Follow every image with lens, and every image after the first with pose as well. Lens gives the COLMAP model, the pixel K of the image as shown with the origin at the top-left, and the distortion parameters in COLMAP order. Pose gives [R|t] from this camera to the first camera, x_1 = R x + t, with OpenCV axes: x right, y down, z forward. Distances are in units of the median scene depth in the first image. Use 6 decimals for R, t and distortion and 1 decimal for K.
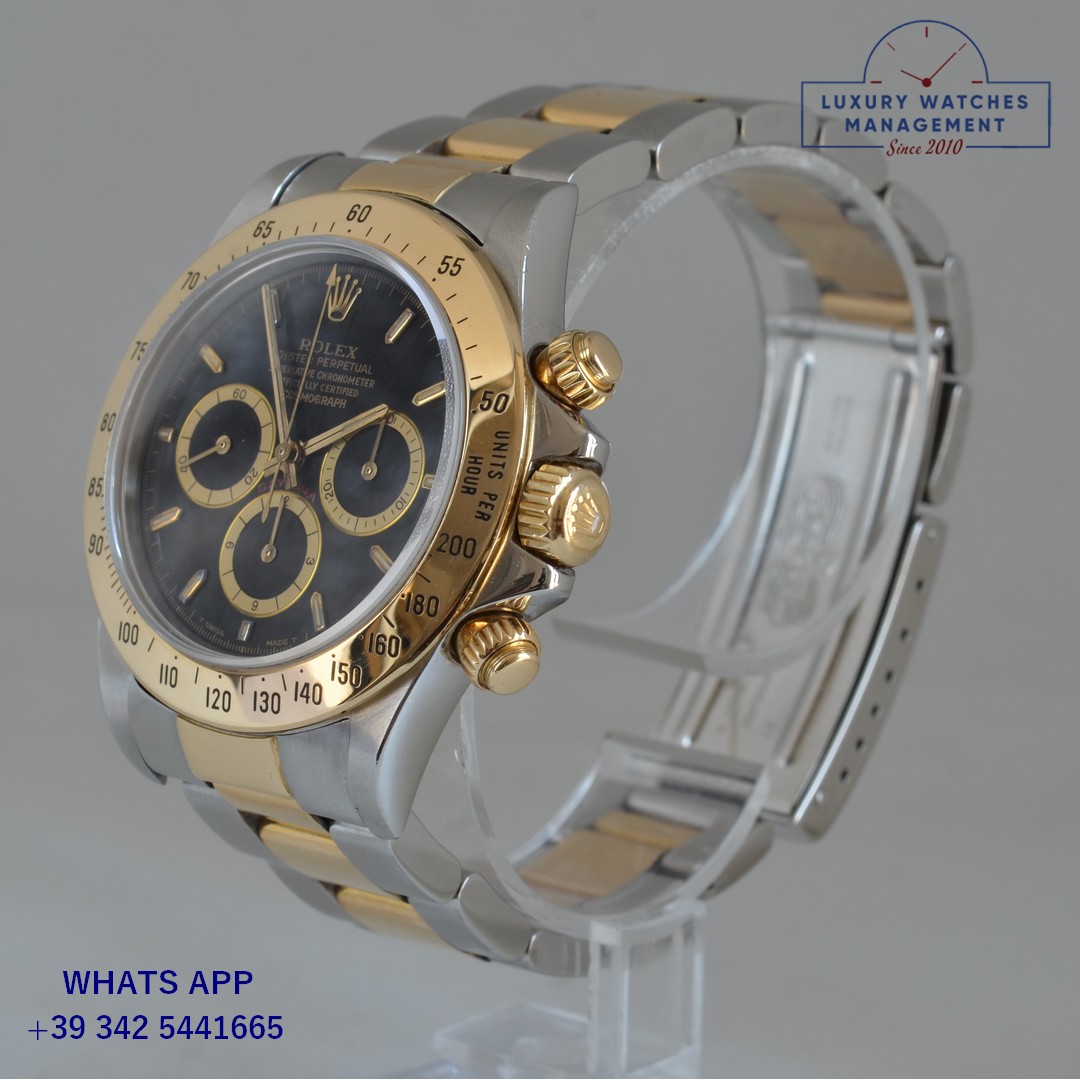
lens RADIAL K [[4828.7, 0, 540.0], [0, 4828.7, 540.0], [0, 0, 1]] dist [-0.033776, -4.711607]
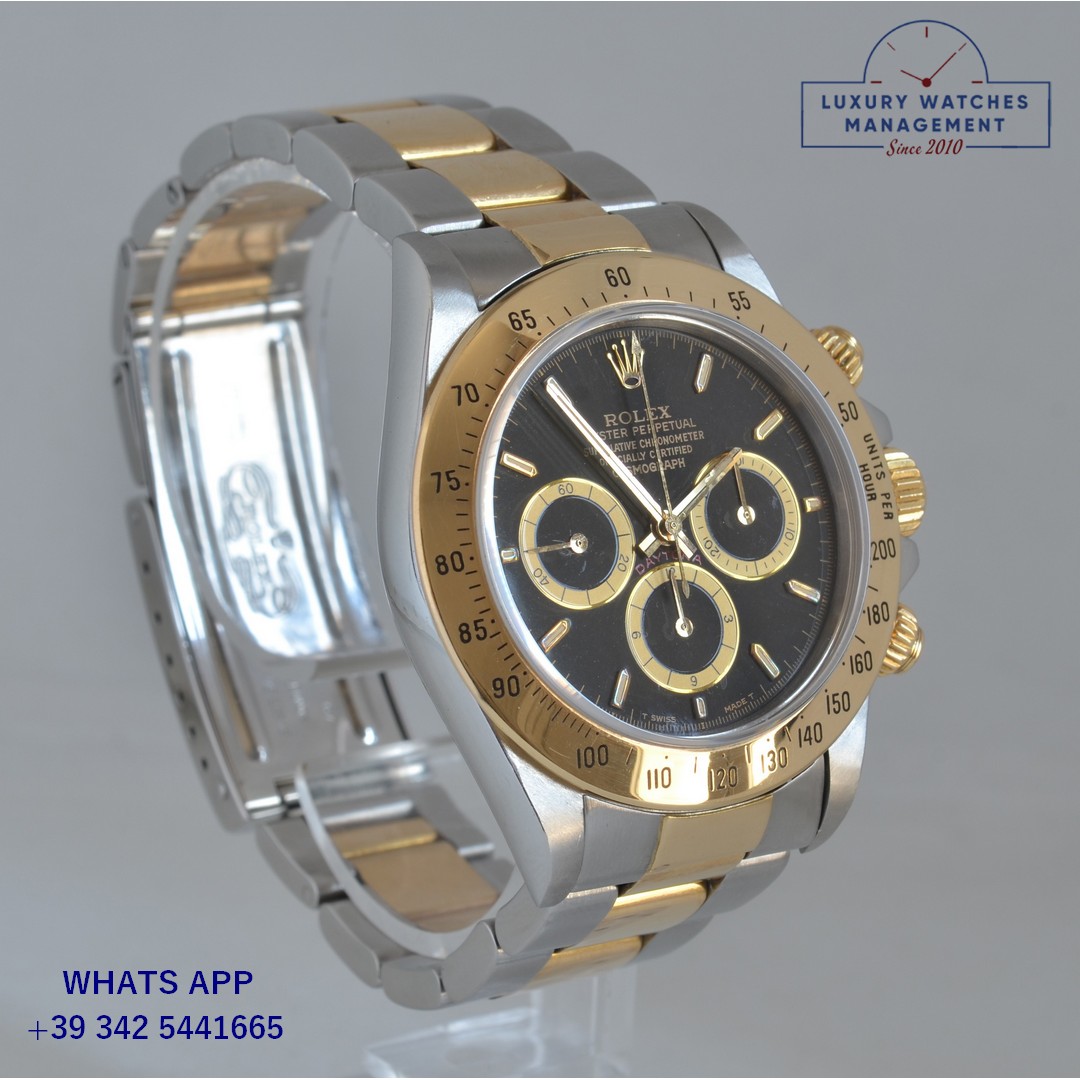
lens RADIAL K [[4828.7, 0, 540.0], [0, 4828.7, 540.0], [0, 0, 1]] dist [-0.033776, -4.711607]
pose [[0.327029, -0.275019, 0.904111, -0.962785], [0.196659, 0.955577, 0.219541, -0.239183], [-0.924325, 0.106005, 0.366586, 0.663631]]
